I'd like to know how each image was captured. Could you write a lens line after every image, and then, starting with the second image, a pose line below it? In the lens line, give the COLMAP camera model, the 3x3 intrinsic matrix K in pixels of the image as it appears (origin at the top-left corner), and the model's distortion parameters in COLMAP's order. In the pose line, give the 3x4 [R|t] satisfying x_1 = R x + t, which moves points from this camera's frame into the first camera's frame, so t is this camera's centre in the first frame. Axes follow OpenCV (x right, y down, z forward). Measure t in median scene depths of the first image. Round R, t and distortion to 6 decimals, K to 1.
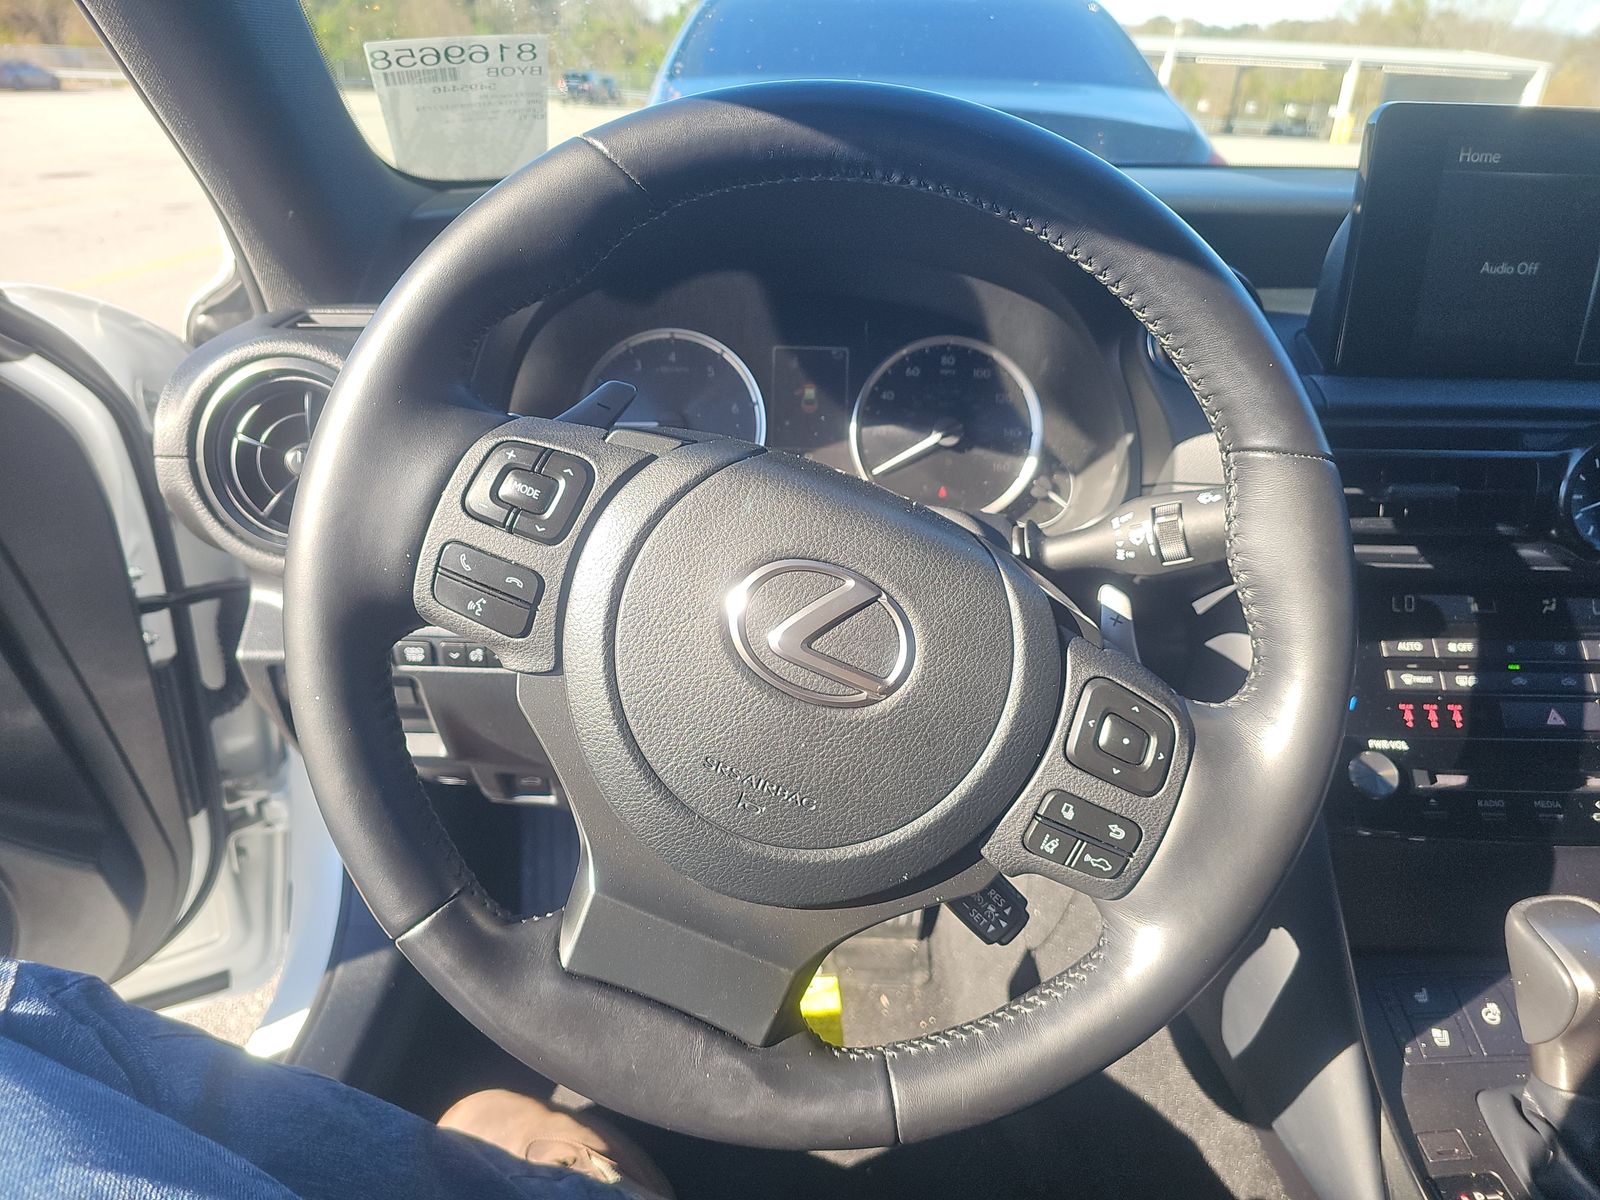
lens RADIAL K [[1068.7, 0, 794.6], [0, 1068.7, 589.0], [0, 0, 1]] dist [0.035347, -0.037366]
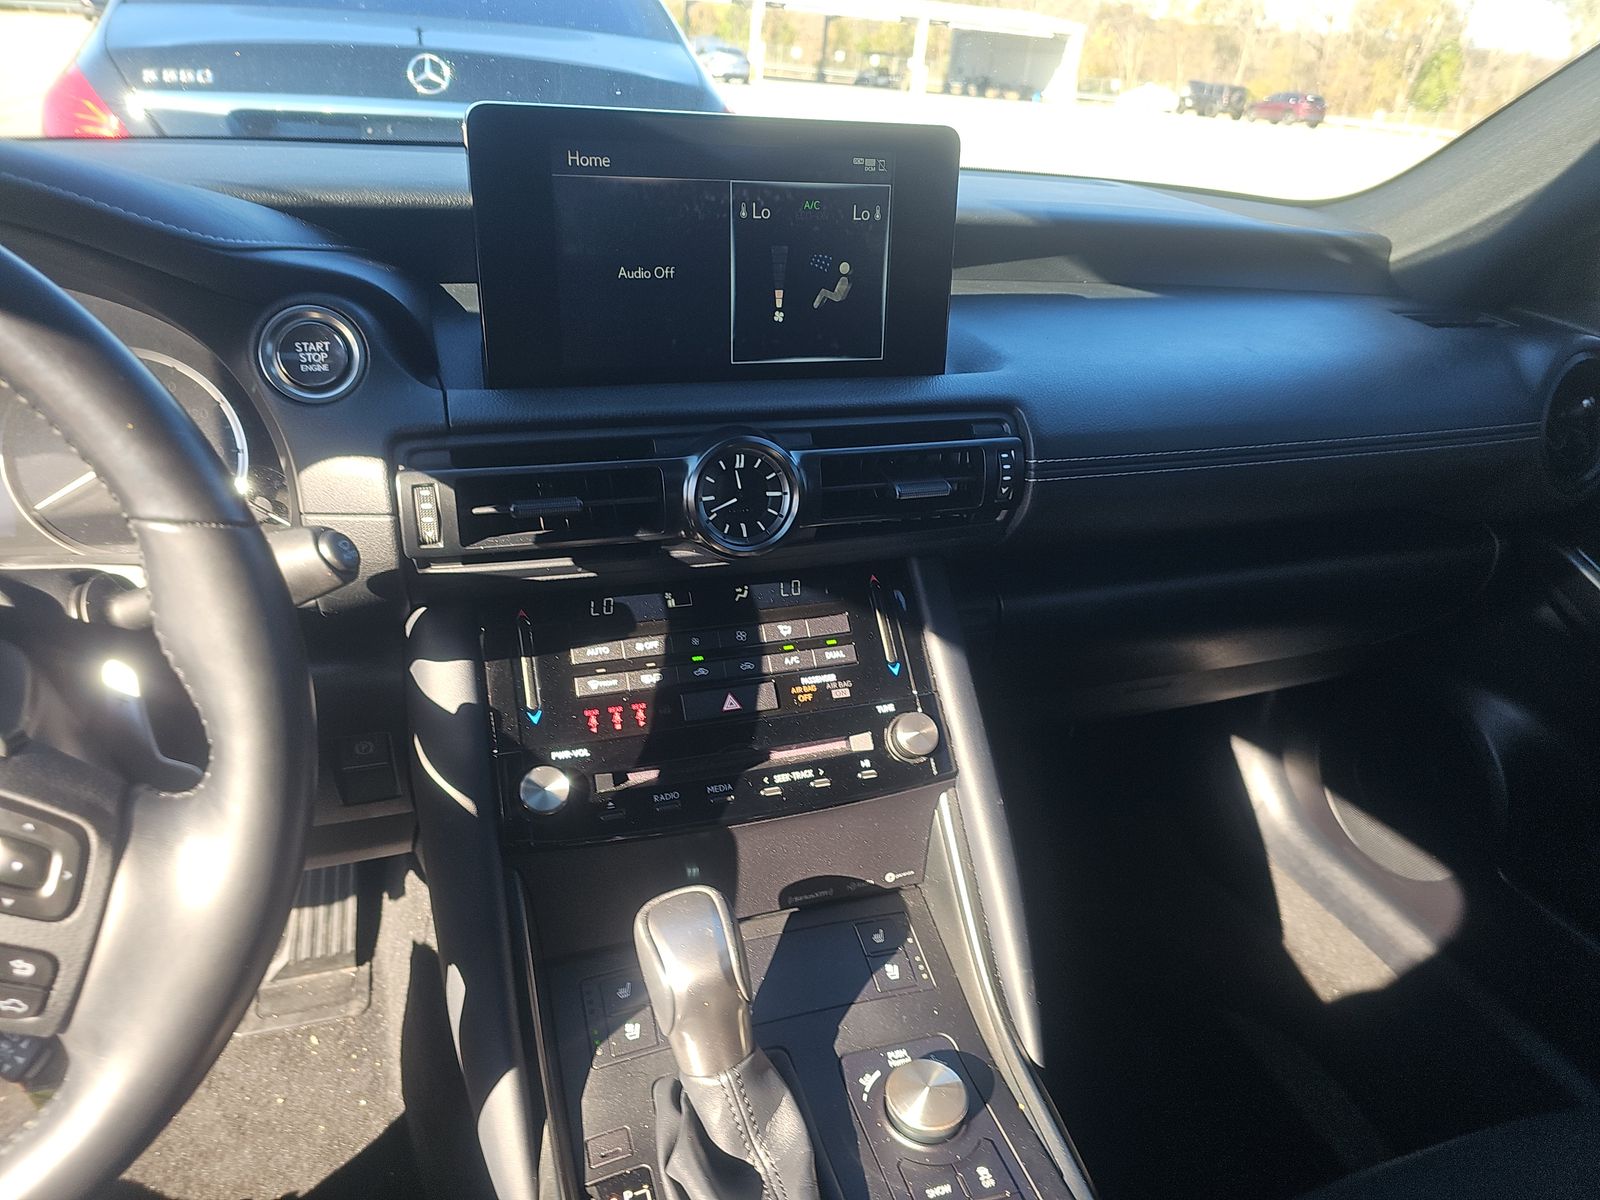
lens RADIAL K [[1068.7, 0, 798.6], [0, 1068.7, 598.9], [0, 0, 1]] dist [0.035347, -0.037366]
pose [[0.942300, -0.110772, 0.315911, 0.446638], [0.092365, 0.993067, 0.072704, -0.052895], [-0.321775, -0.039330, 0.945999, -0.013415]]
